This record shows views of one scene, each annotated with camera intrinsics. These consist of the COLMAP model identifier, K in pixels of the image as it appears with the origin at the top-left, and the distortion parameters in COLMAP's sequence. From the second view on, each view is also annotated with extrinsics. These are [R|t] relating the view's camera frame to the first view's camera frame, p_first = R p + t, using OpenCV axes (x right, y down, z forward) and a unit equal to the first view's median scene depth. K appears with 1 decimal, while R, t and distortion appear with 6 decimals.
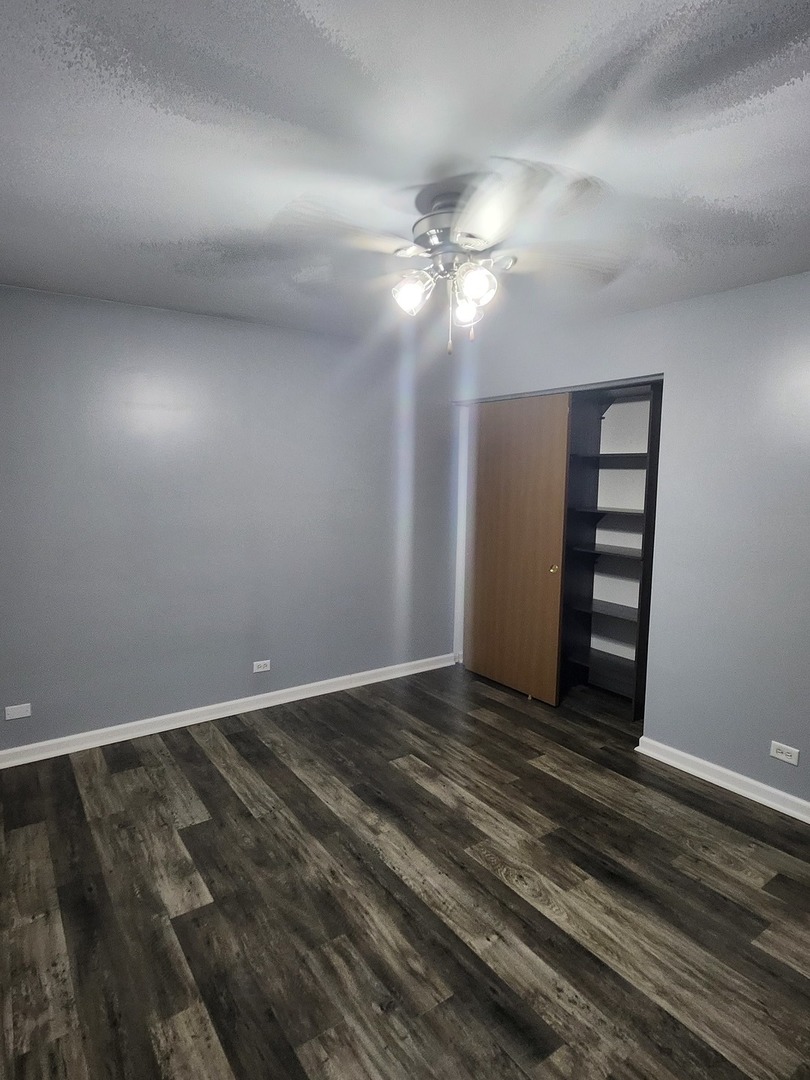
lens RADIAL K [[590.3, 0, 405.0], [0, 590.3, 540.0], [0, 0, 1]] dist [-0.019801, -0.000927]
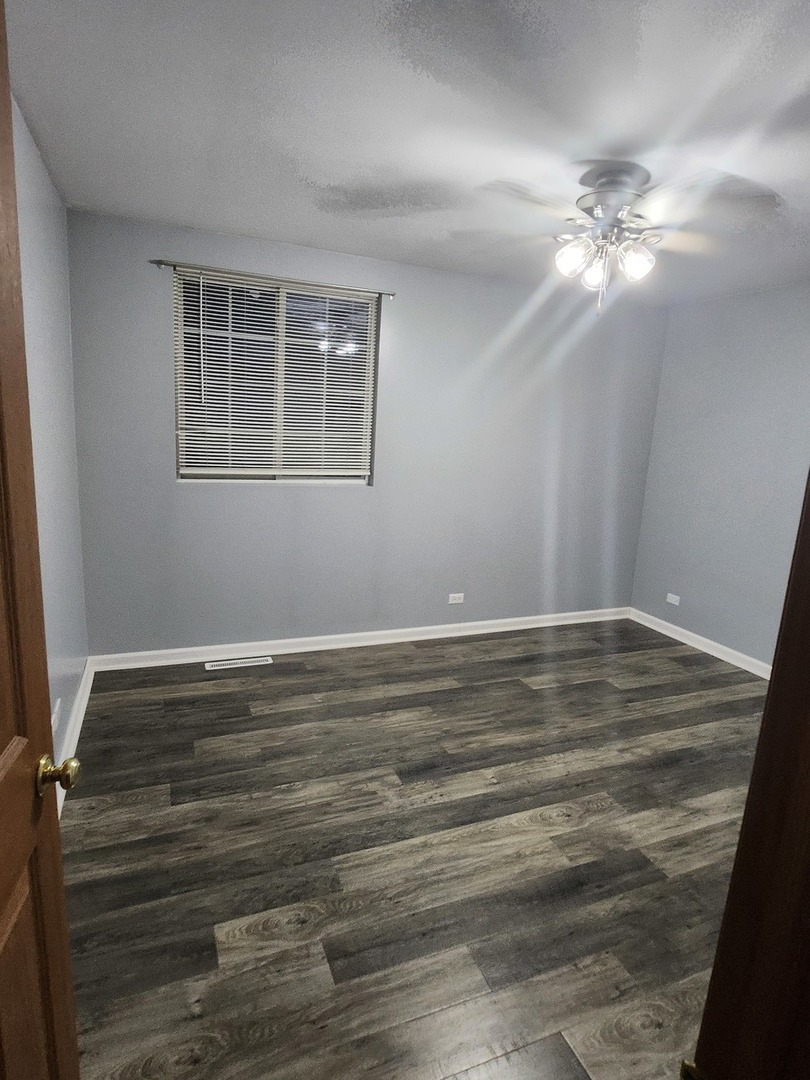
lens RADIAL K [[590.3, 0, 405.0], [0, 590.3, 540.0], [0, 0, 1]] dist [-0.019801, -0.000927]
pose [[-0.213039, 0.177918, -0.960708, 1.284813], [-0.167046, 0.962170, 0.215231, -0.075585], [0.962658, 0.206335, -0.175259, 0.883488]]
